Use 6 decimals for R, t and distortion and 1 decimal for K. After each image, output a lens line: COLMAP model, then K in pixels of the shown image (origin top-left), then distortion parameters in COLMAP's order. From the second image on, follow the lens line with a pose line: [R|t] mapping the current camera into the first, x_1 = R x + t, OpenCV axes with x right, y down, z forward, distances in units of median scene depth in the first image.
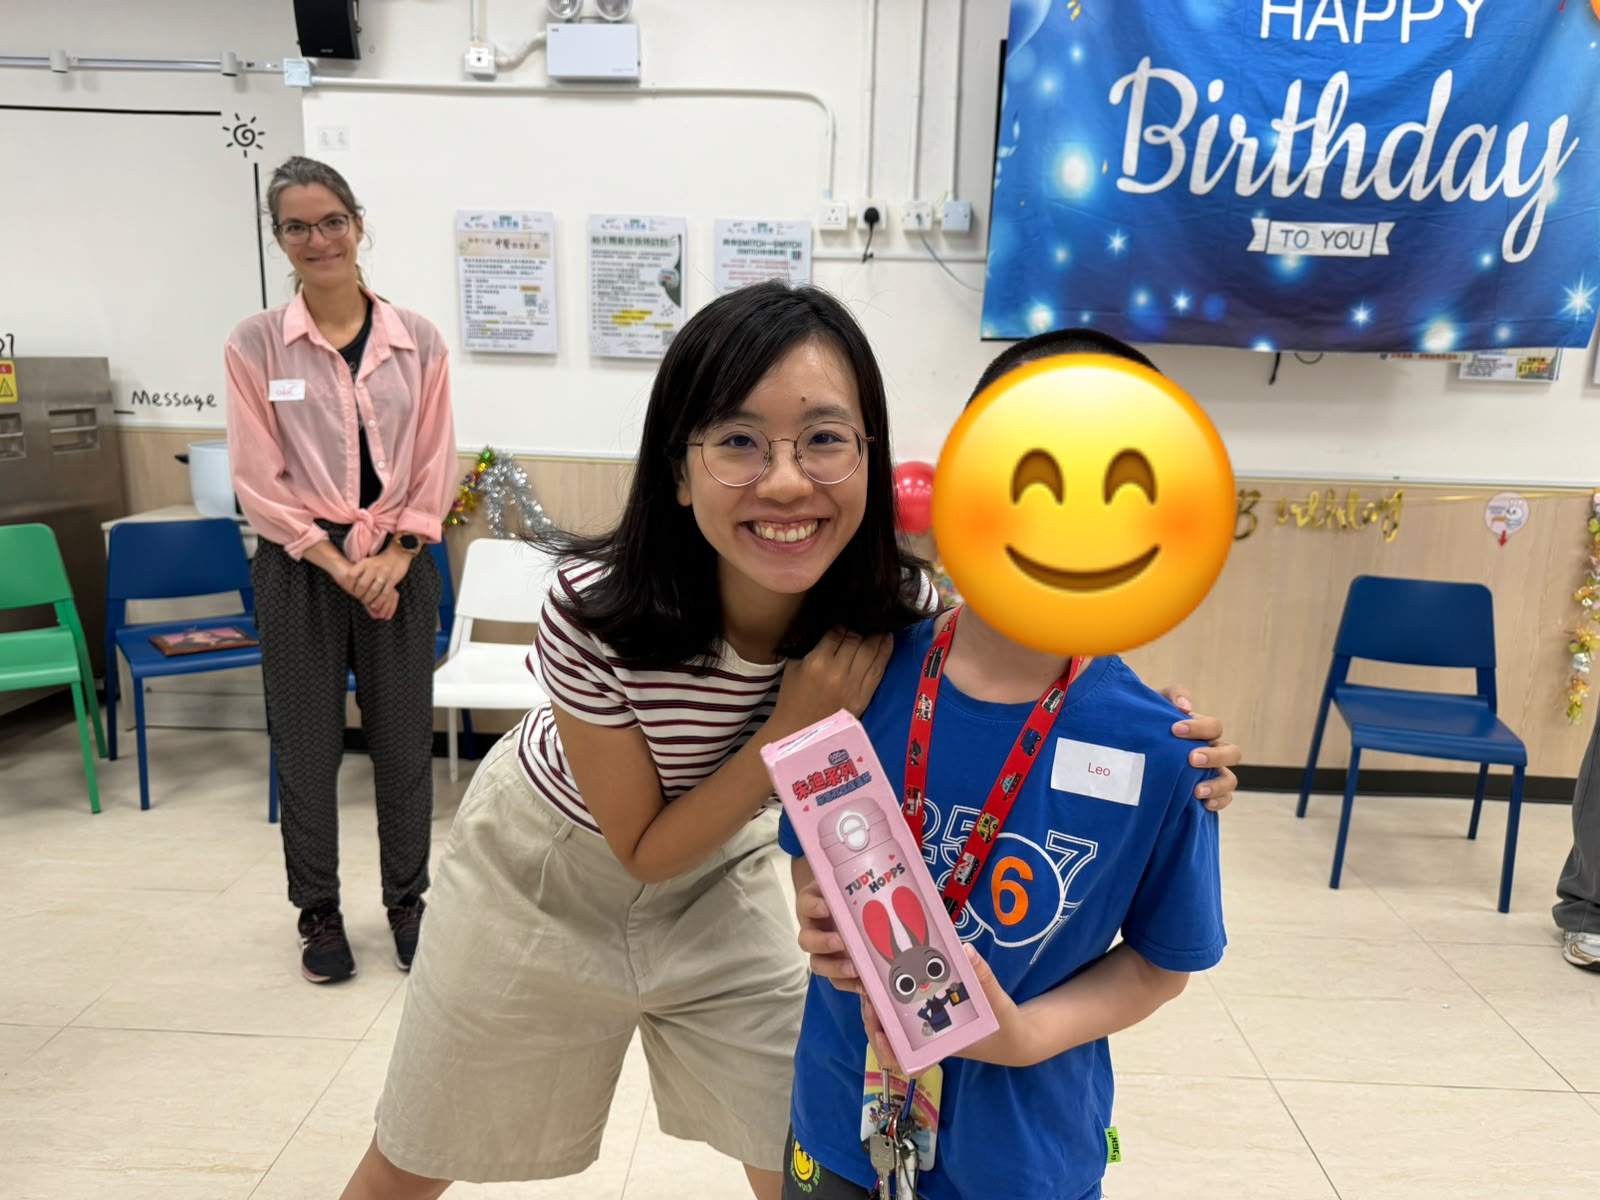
lens RADIAL K [[1119.3, 0, 826.5], [0, 1119.3, 611.8], [0, 0, 1]] dist [-0.006711, -0.005795]
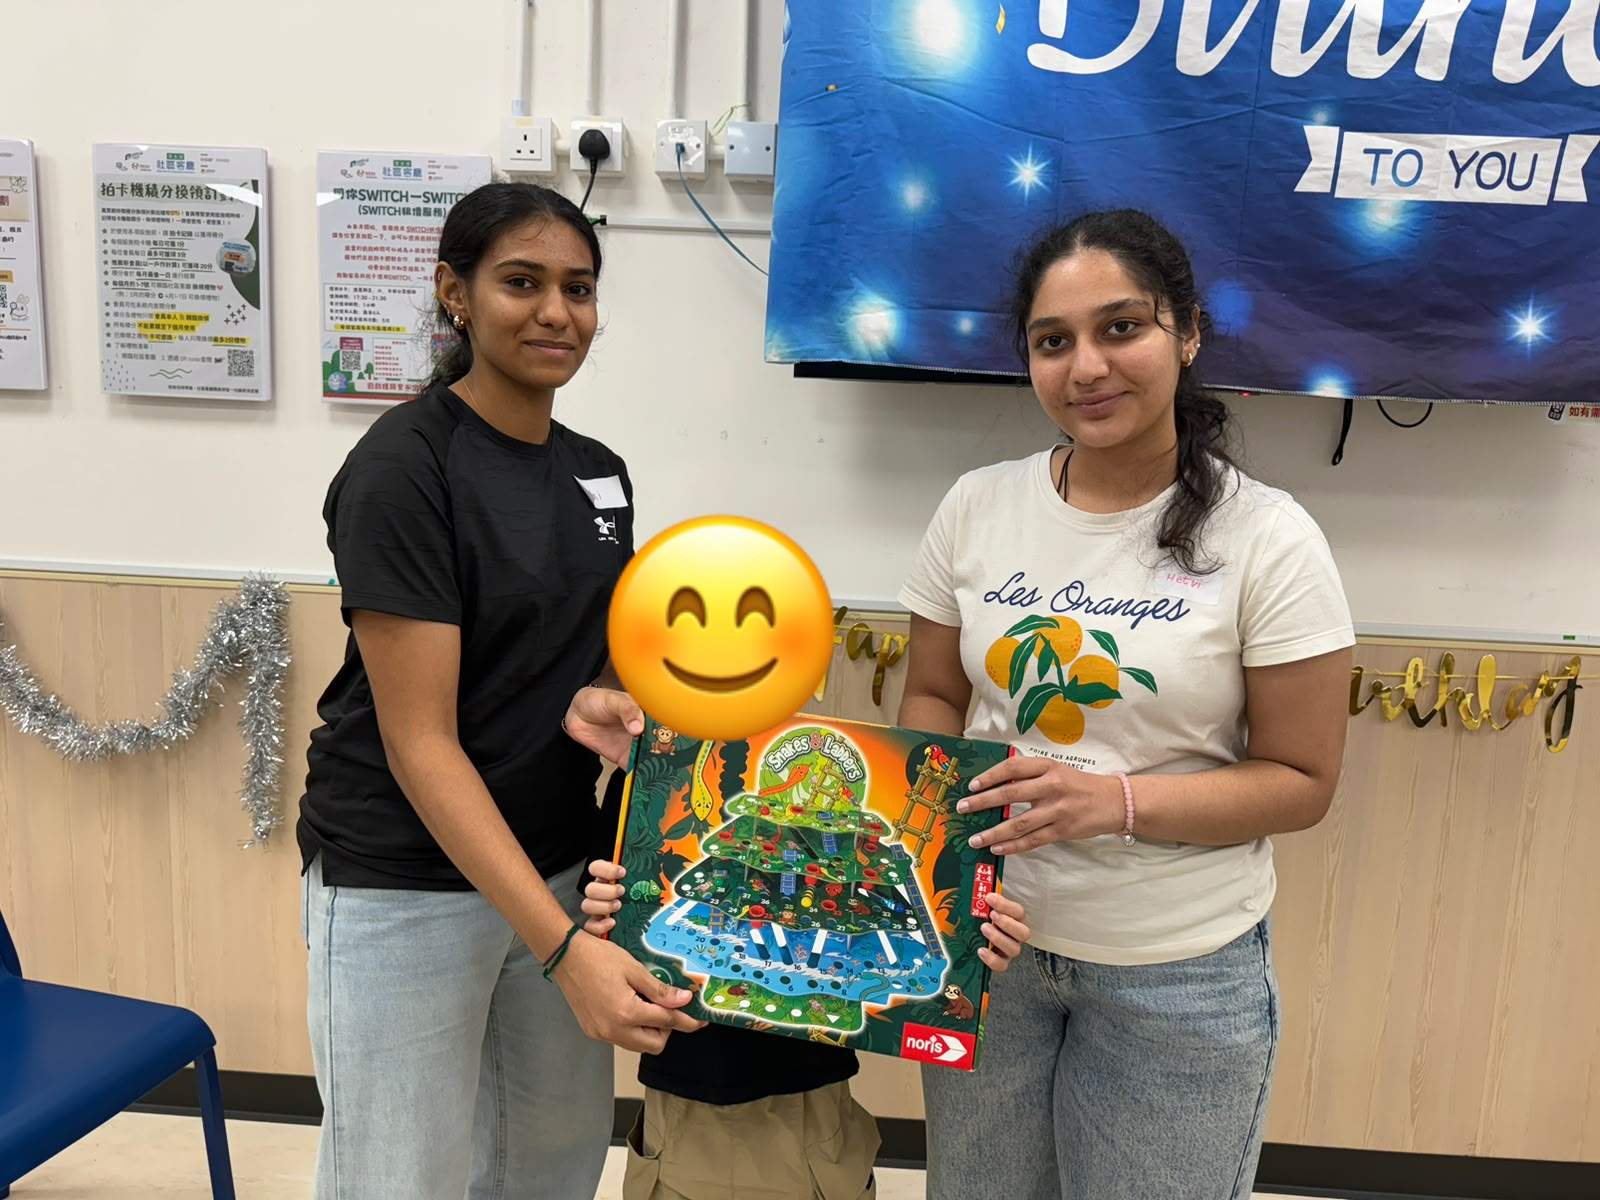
lens RADIAL K [[1119.3, 0, 821.1], [0, 1119.3, 609.1], [0, 0, 1]] dist [-0.006711, -0.005795]
pose [[0.999721, 0.016581, -0.016819, 0.162578], [-0.017562, 0.998045, -0.059987, -0.097418], [0.015792, 0.060266, 0.998057, 0.467962]]
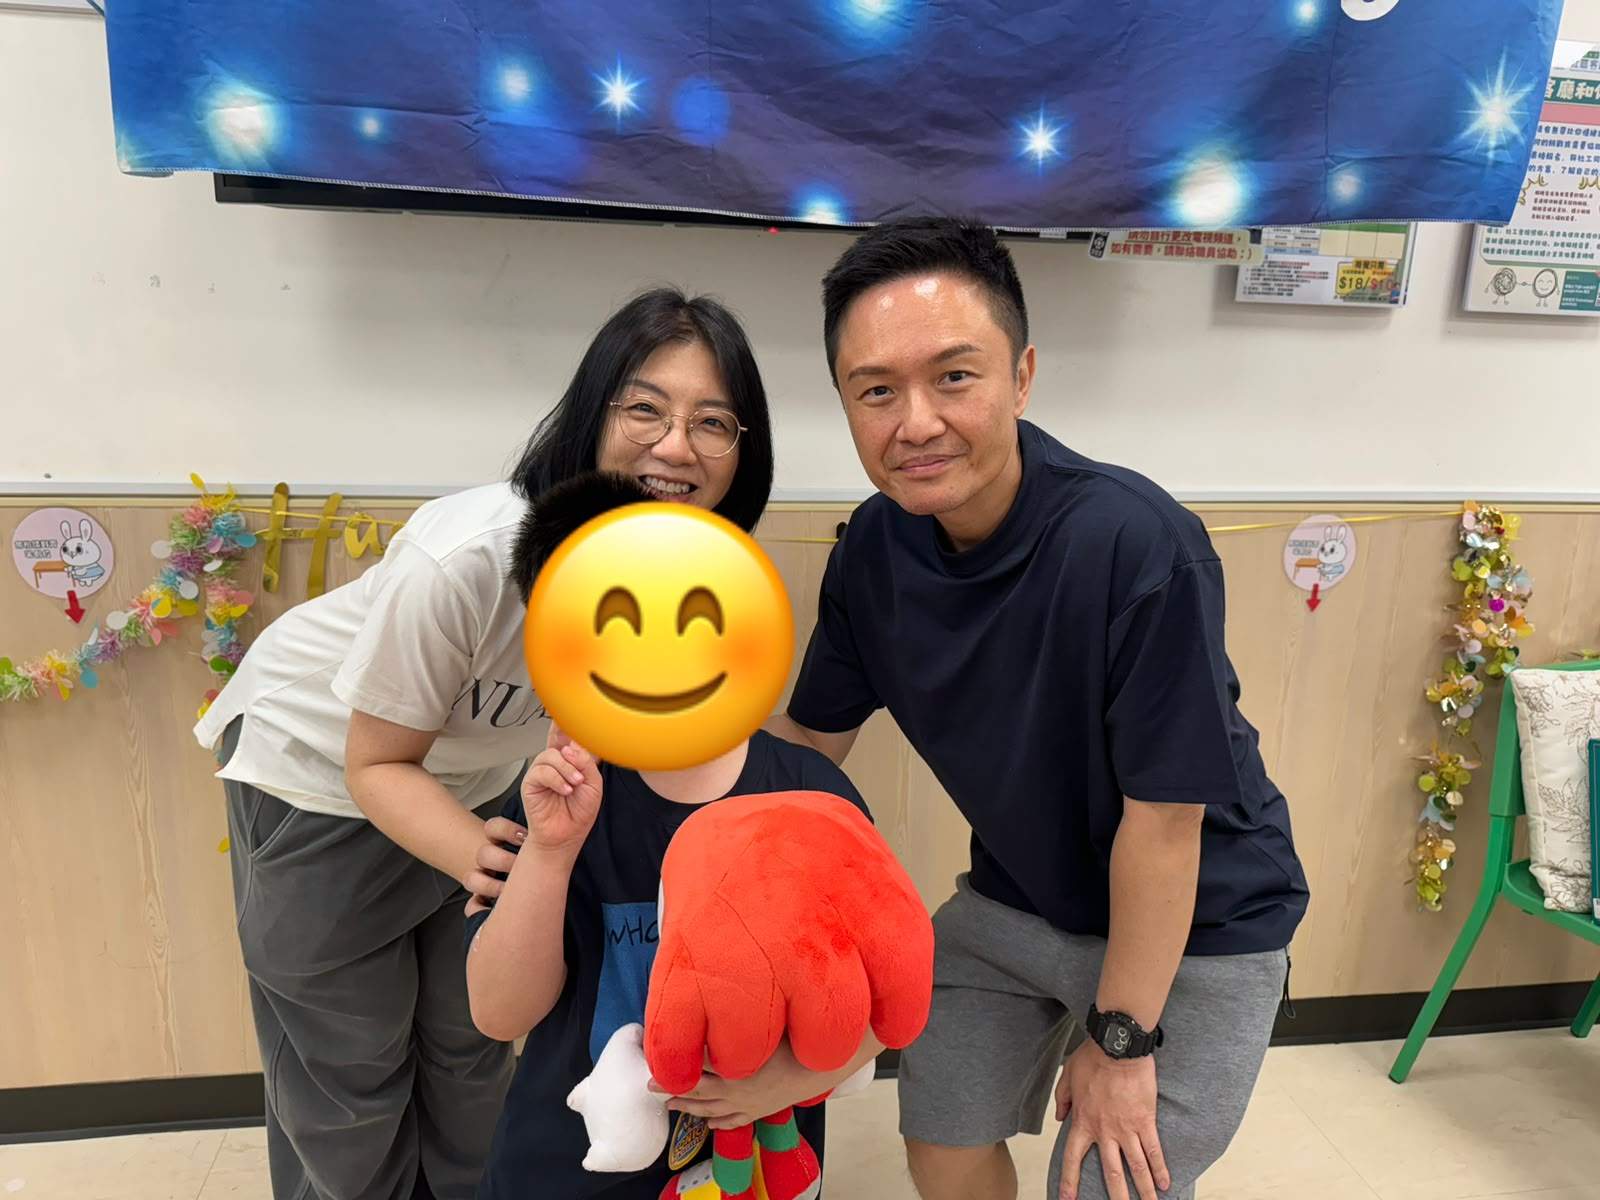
lens RADIAL K [[1119.3, 0, 809.2], [0, 1119.3, 615.7], [0, 0, 1]] dist [-0.006711, -0.005795]
pose [[0.982534, -0.043612, 0.180898, 0.276193], [0.036472, 0.998426, 0.042613, -0.093795], [-0.182471, -0.035271, 0.982578, 0.530283]]
